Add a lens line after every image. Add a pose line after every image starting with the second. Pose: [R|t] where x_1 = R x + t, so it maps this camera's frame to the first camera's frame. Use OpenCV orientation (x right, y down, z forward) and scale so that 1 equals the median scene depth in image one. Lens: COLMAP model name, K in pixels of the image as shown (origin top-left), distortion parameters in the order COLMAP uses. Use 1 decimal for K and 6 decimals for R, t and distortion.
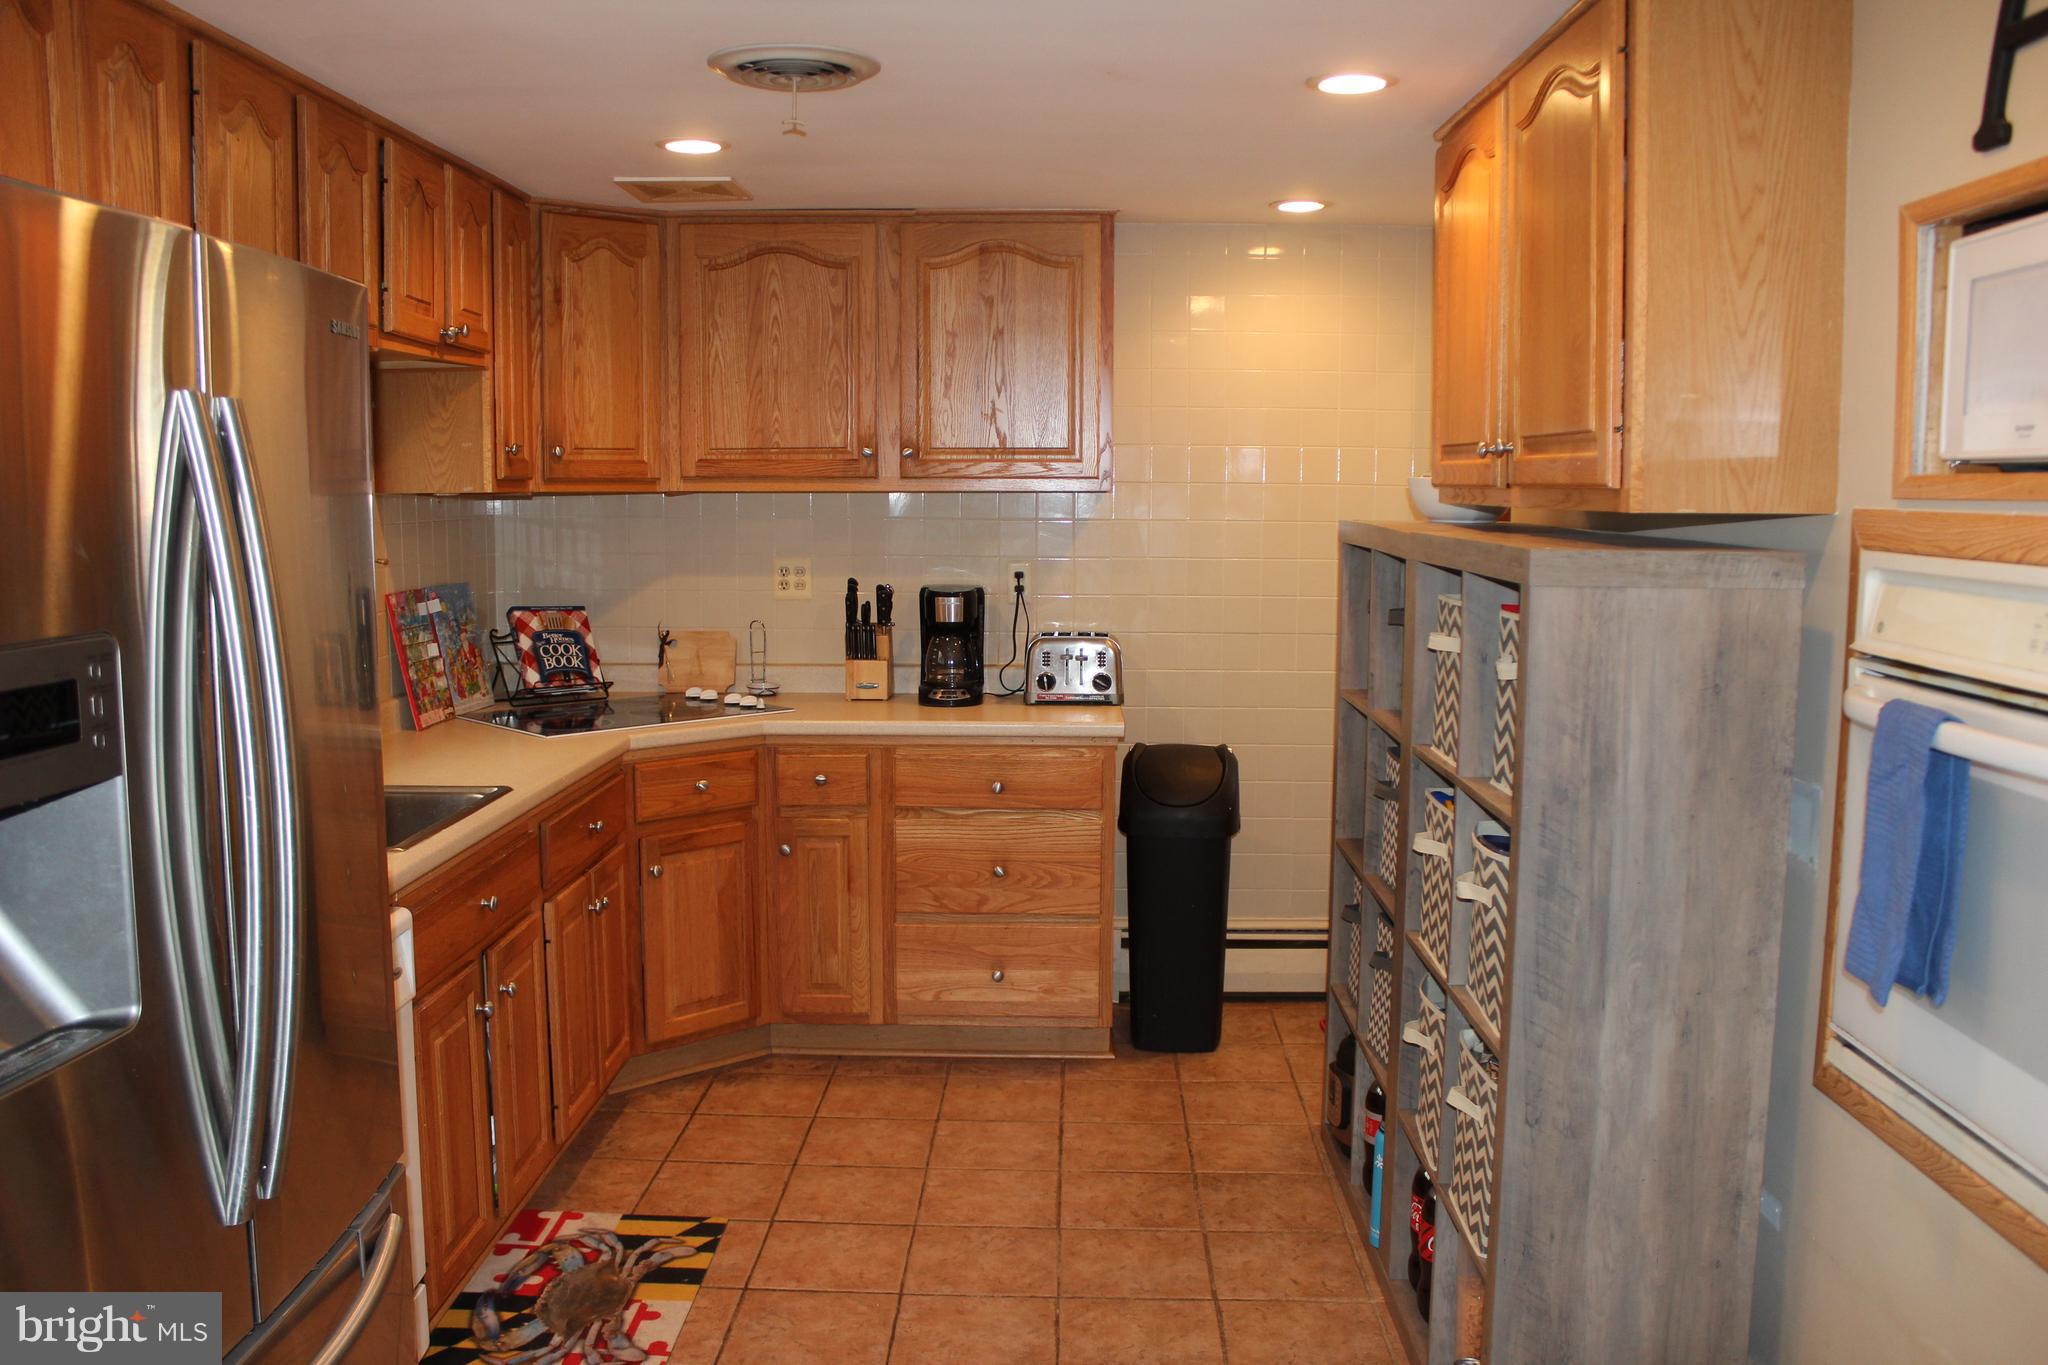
lens RADIAL K [[1698.7, 0, 1040.2], [0, 1698.7, 698.0], [0, 0, 1]] dist [-0.165455, 0.156090]
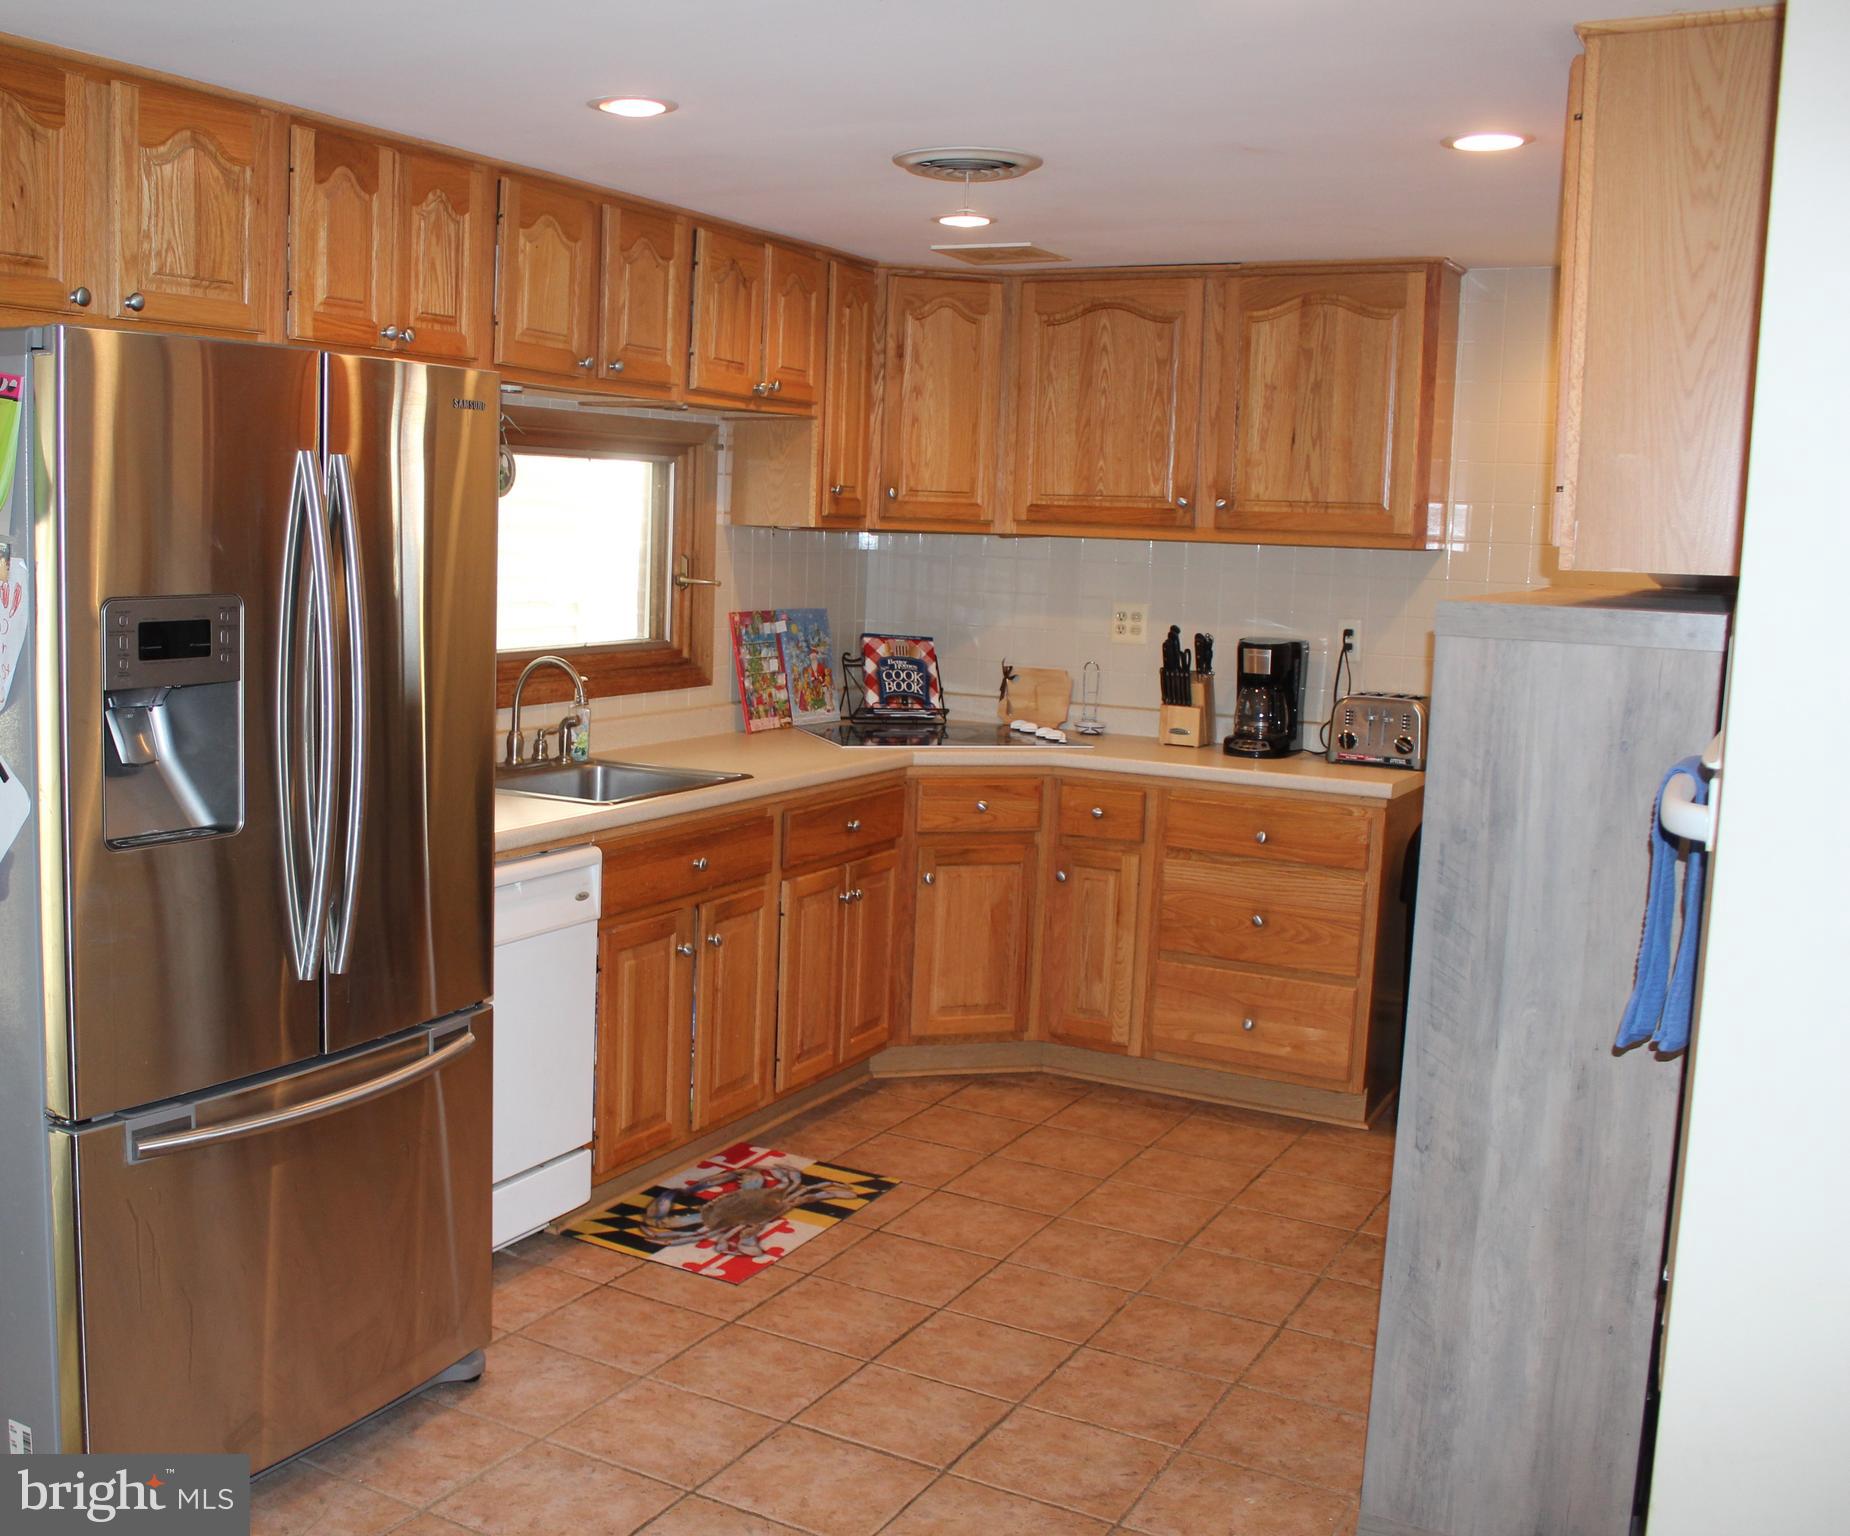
lens RADIAL K [[2104.9, 0, 918.9], [0, 2104.9, 837.3], [0, 0, 1]] dist [-0.182229, 0.298199]
pose [[0.872063, 0.094805, -0.480123, 0.416392], [-0.088209, 0.995439, 0.036344, 0.026975], [0.481379, 0.010657, 0.876448, -0.200260]]
